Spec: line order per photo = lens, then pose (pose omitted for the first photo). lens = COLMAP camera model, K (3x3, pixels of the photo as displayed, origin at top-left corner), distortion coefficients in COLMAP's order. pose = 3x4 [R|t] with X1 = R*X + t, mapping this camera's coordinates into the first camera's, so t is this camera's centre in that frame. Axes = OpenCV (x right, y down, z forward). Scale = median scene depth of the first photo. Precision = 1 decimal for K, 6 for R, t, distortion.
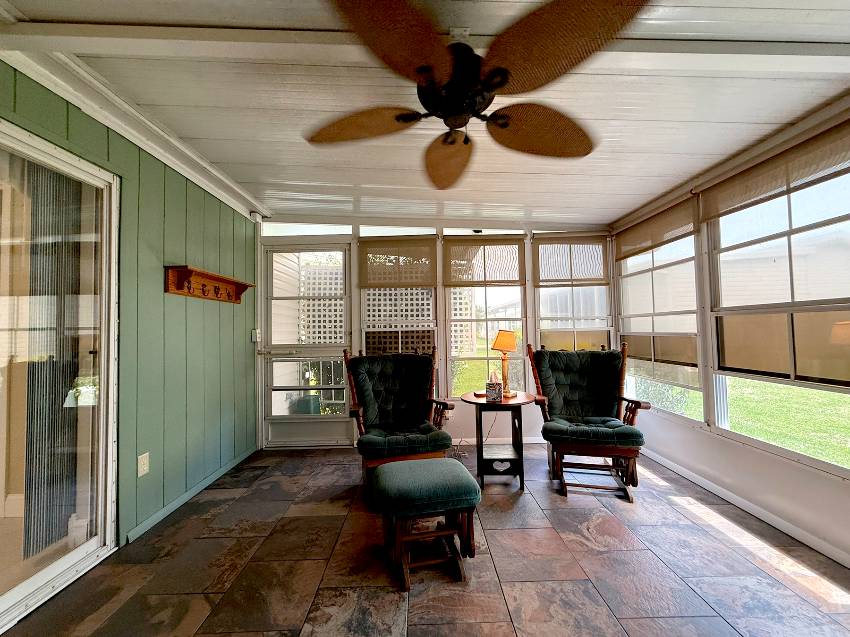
lens RADIAL K [[337.7, 0, 425.8], [0, 337.7, 317.6], [0, 0, 1]] dist [-0.003358, 0.001243]
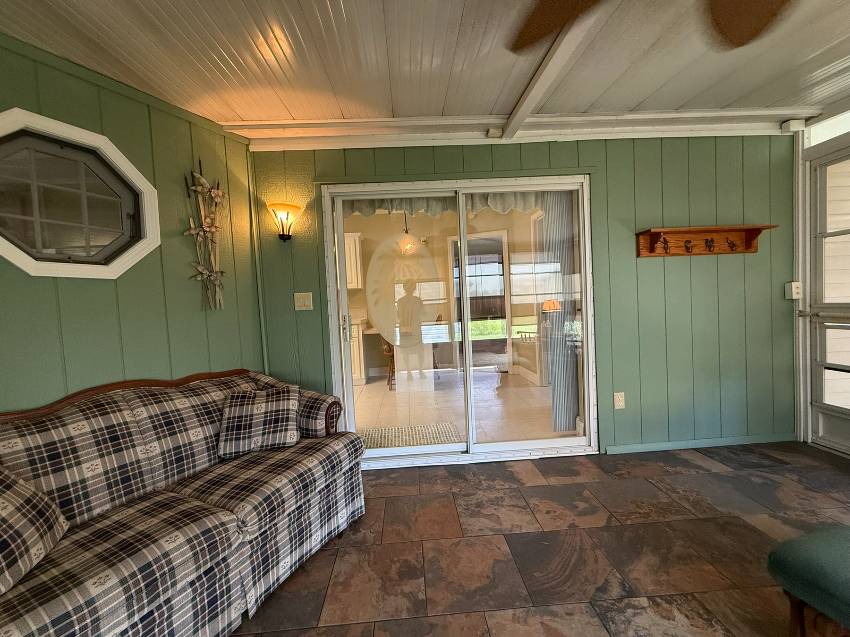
lens RADIAL K [[337.7, 0, 422.7], [0, 337.7, 317.8], [0, 0, 1]] dist [-0.003358, 0.001243]
pose [[0.032131, 0.053183, -0.998068, 0.299934], [0.087914, 0.994562, 0.055826, -0.000866], [0.995610, -0.089538, 0.027281, 0.224436]]
